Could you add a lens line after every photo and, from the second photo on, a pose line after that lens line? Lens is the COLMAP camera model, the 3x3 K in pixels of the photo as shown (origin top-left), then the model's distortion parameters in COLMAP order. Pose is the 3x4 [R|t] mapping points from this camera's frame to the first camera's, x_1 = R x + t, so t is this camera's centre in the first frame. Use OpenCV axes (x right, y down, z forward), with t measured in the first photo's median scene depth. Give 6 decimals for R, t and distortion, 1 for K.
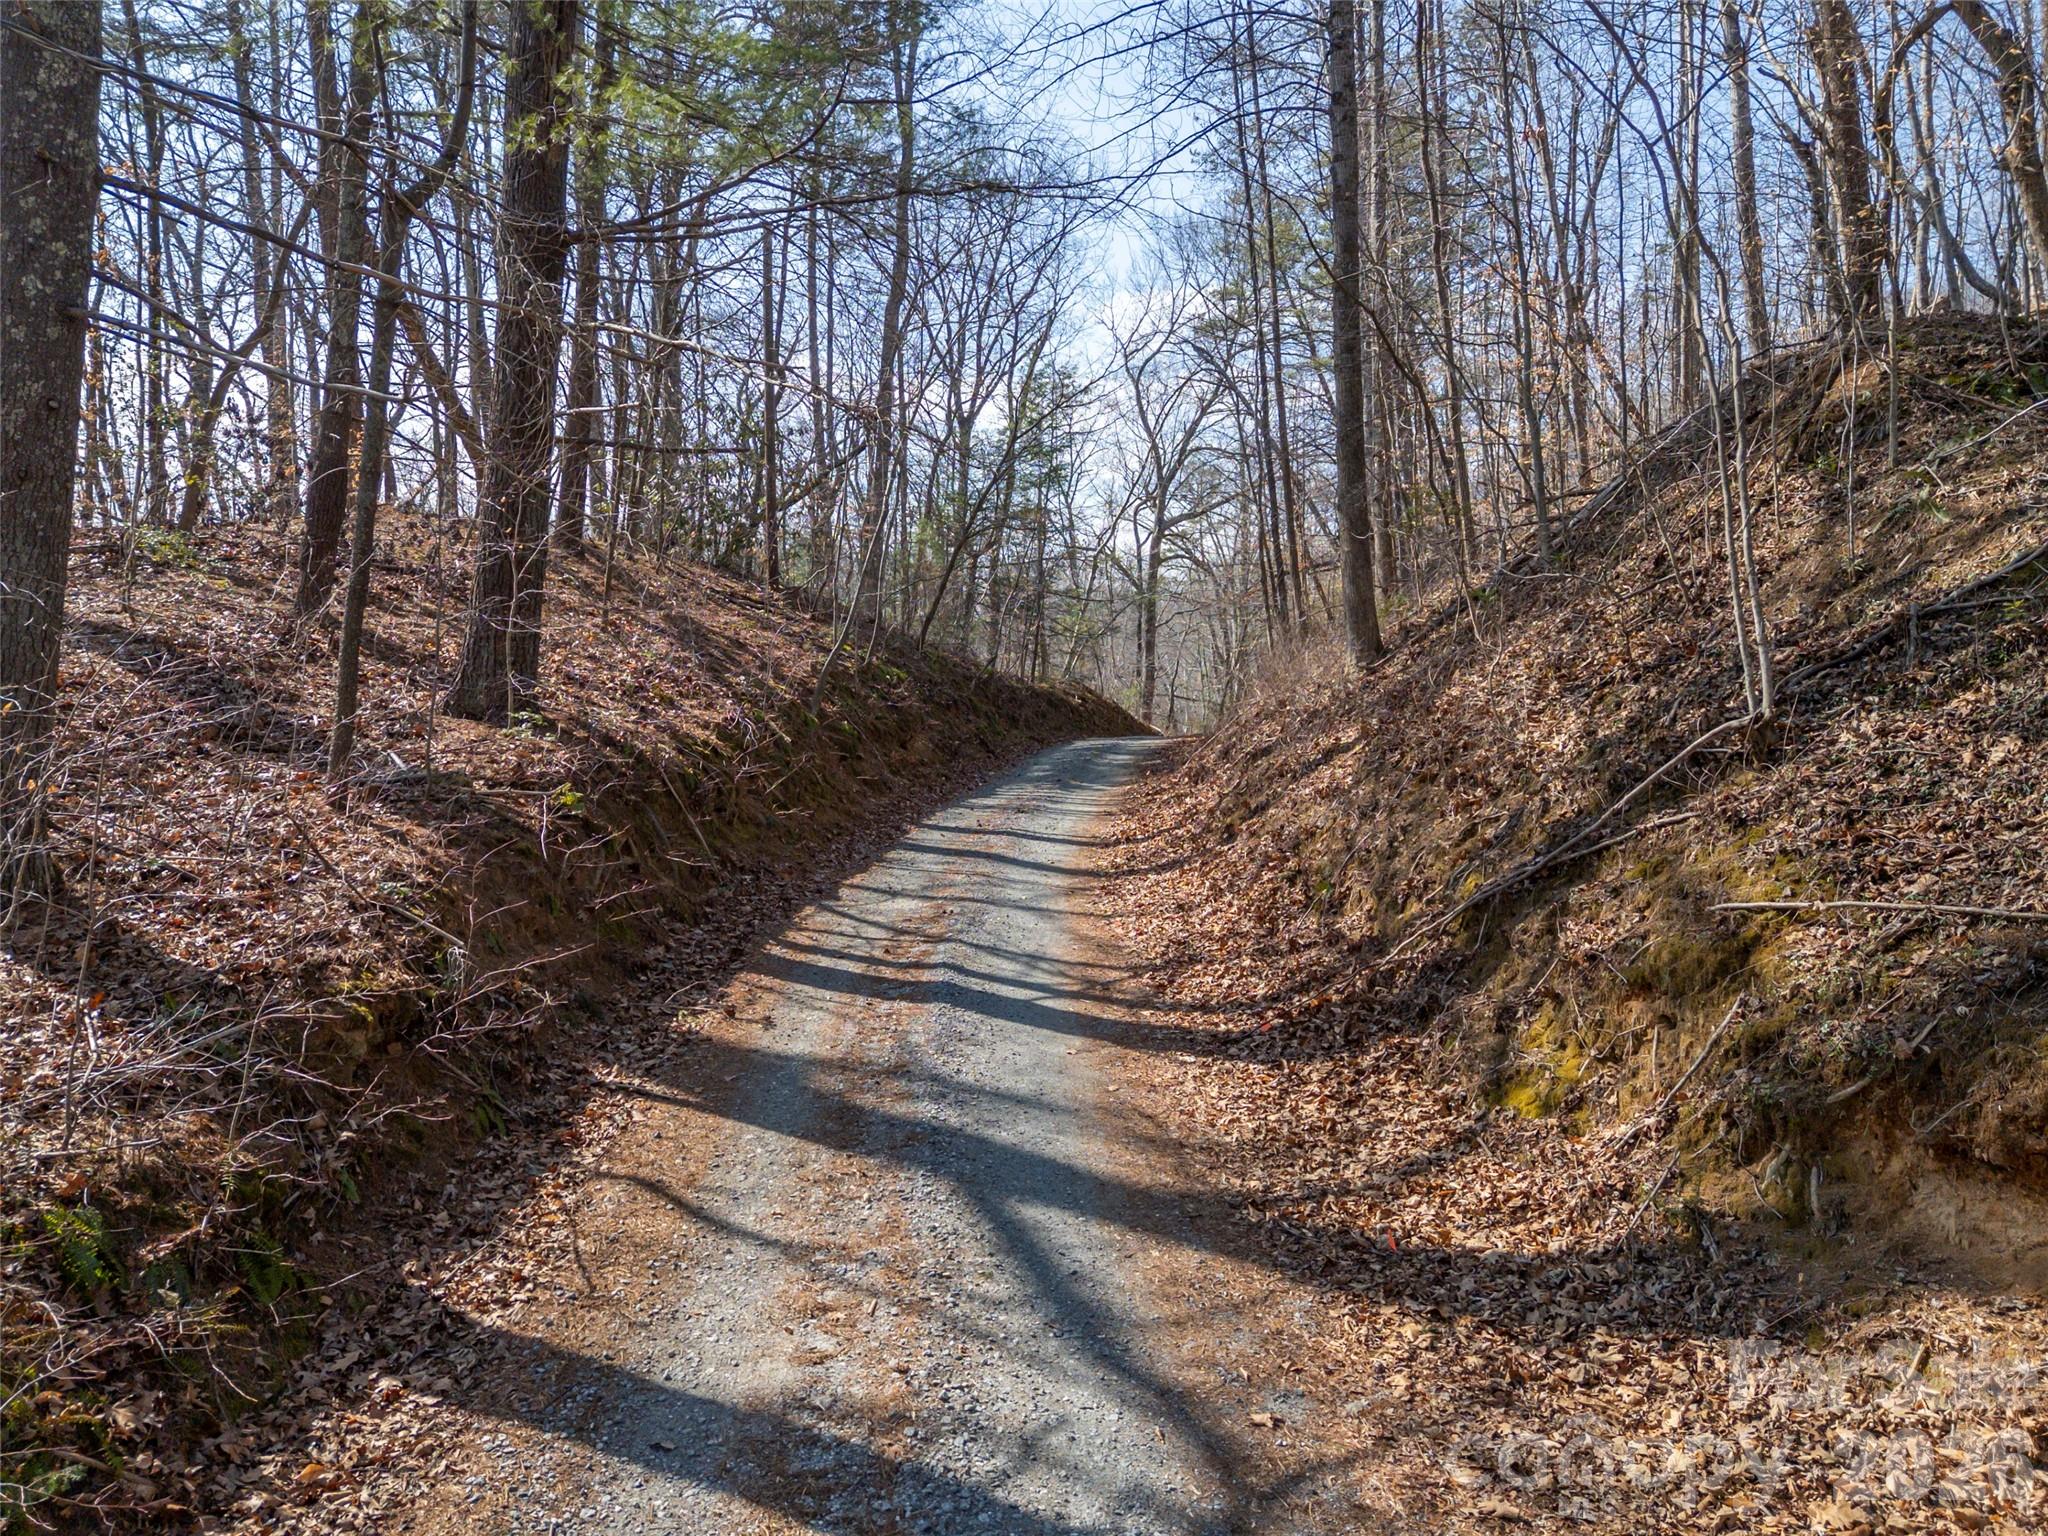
lens RADIAL K [[1466.5, 0, 1024.0], [0, 1466.5, 768.0], [0, 0, 1]] dist [0.089175, -0.126327]
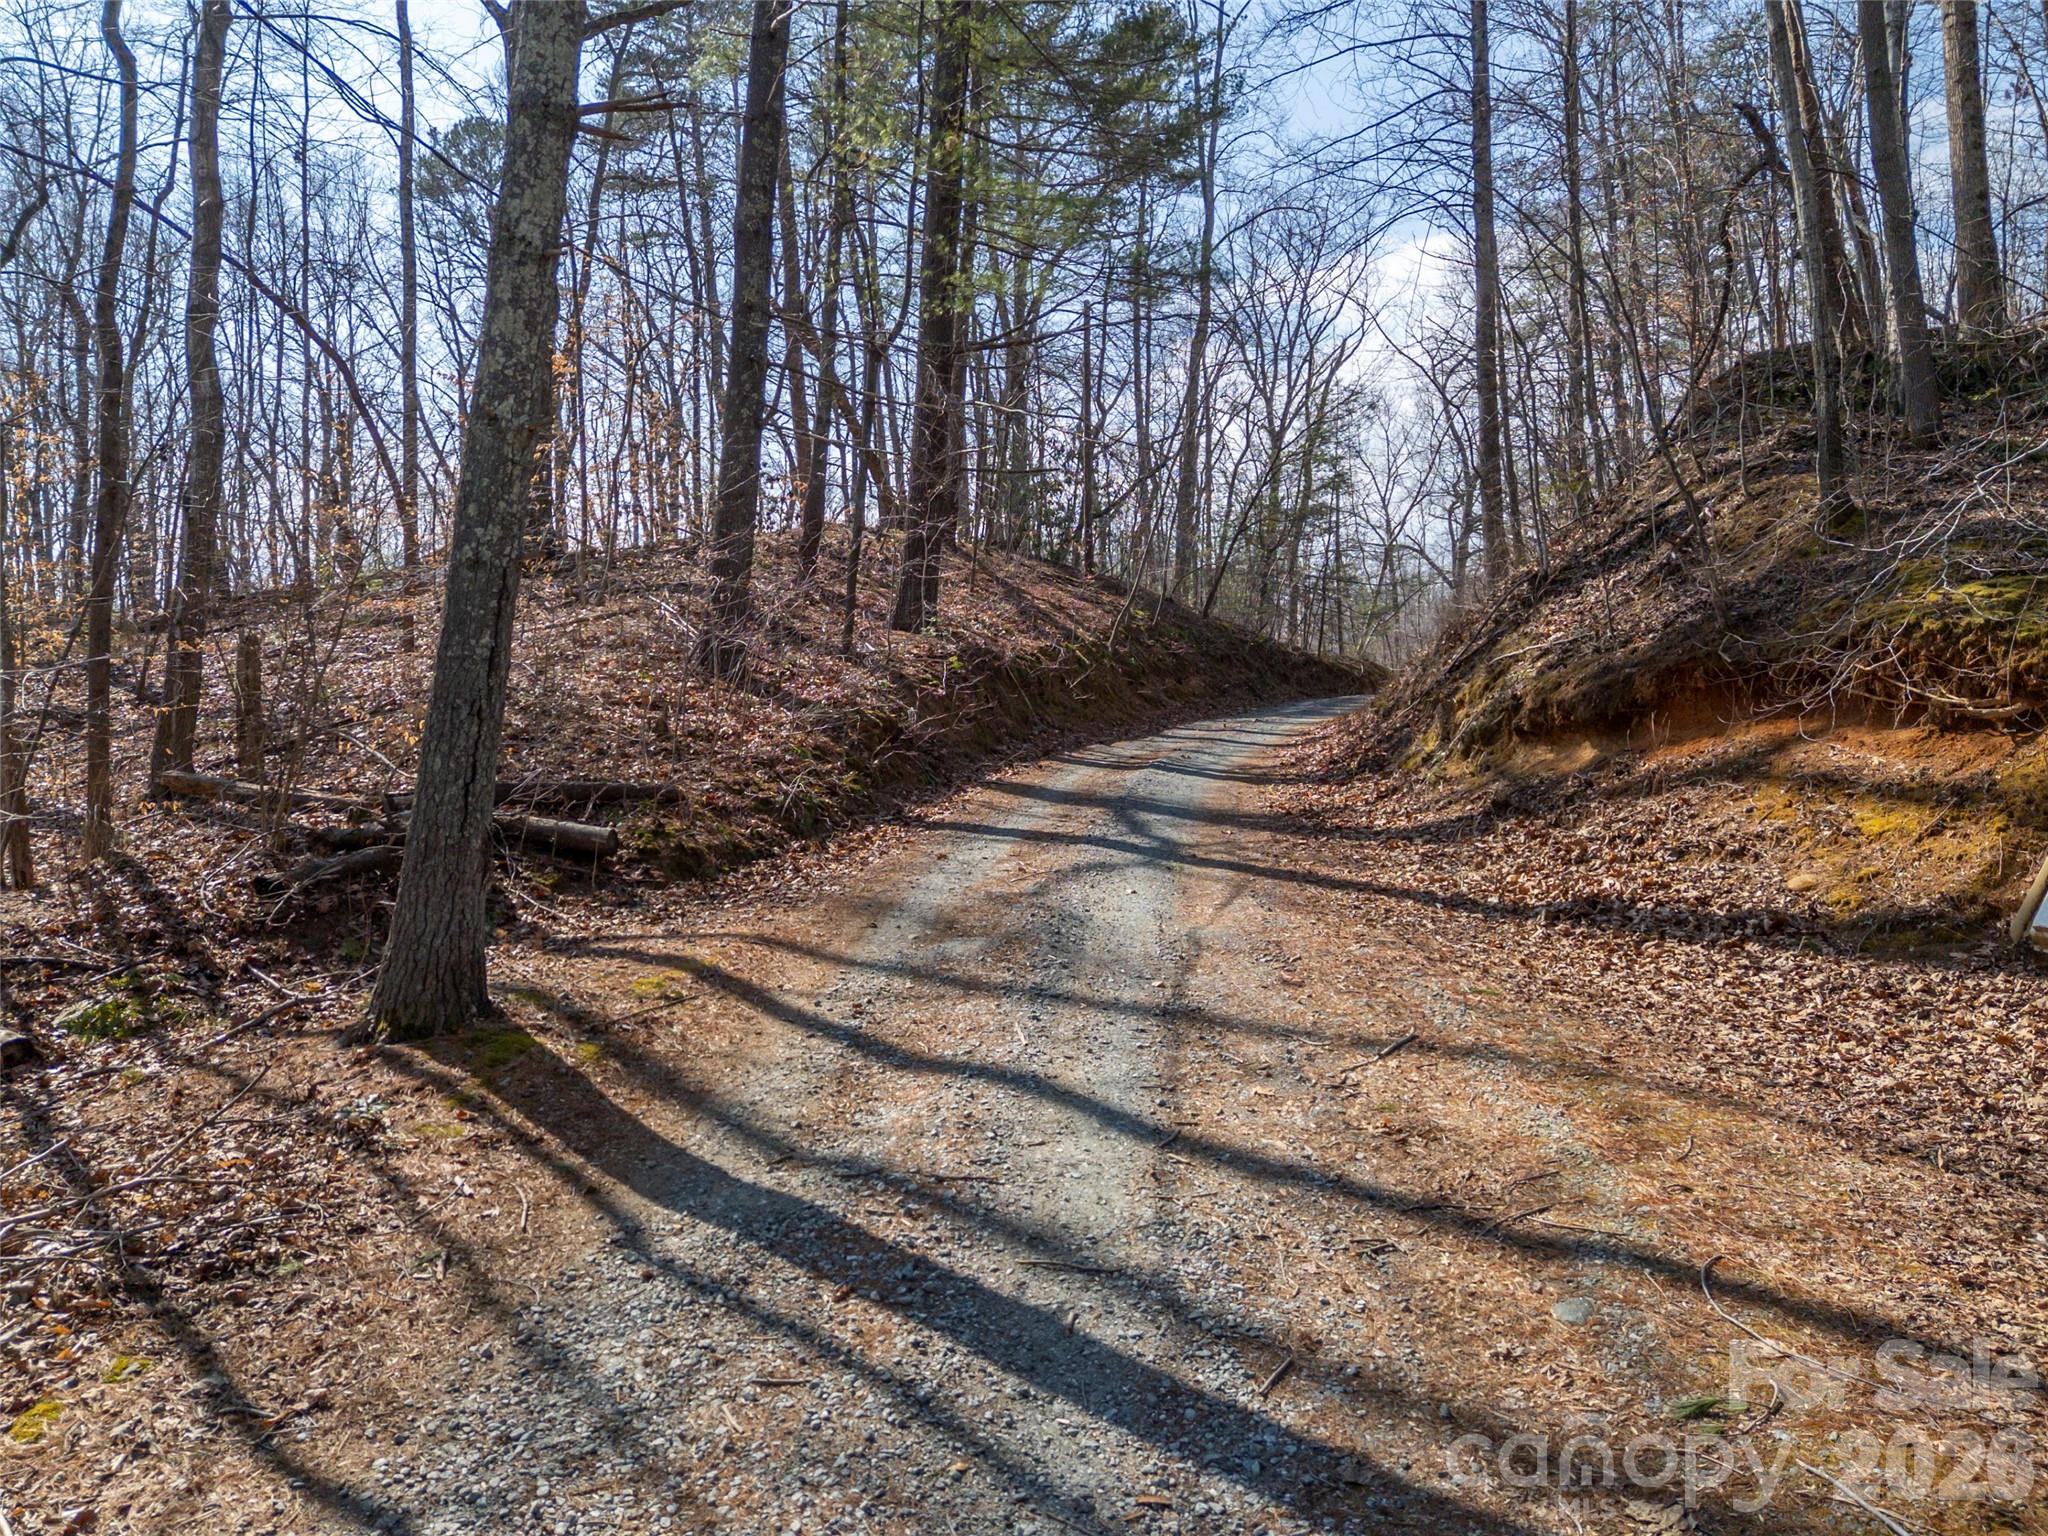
lens RADIAL K [[1466.5, 0, 1024.0], [0, 1466.5, 768.0], [0, 0, 1]] dist [0.089175, -0.126327]
pose [[0.973371, 0.006132, -0.229155, 0.040689], [-0.008442, 0.999923, -0.009102, 0.035473], [0.229082, 0.010794, 0.973347, -0.163109]]
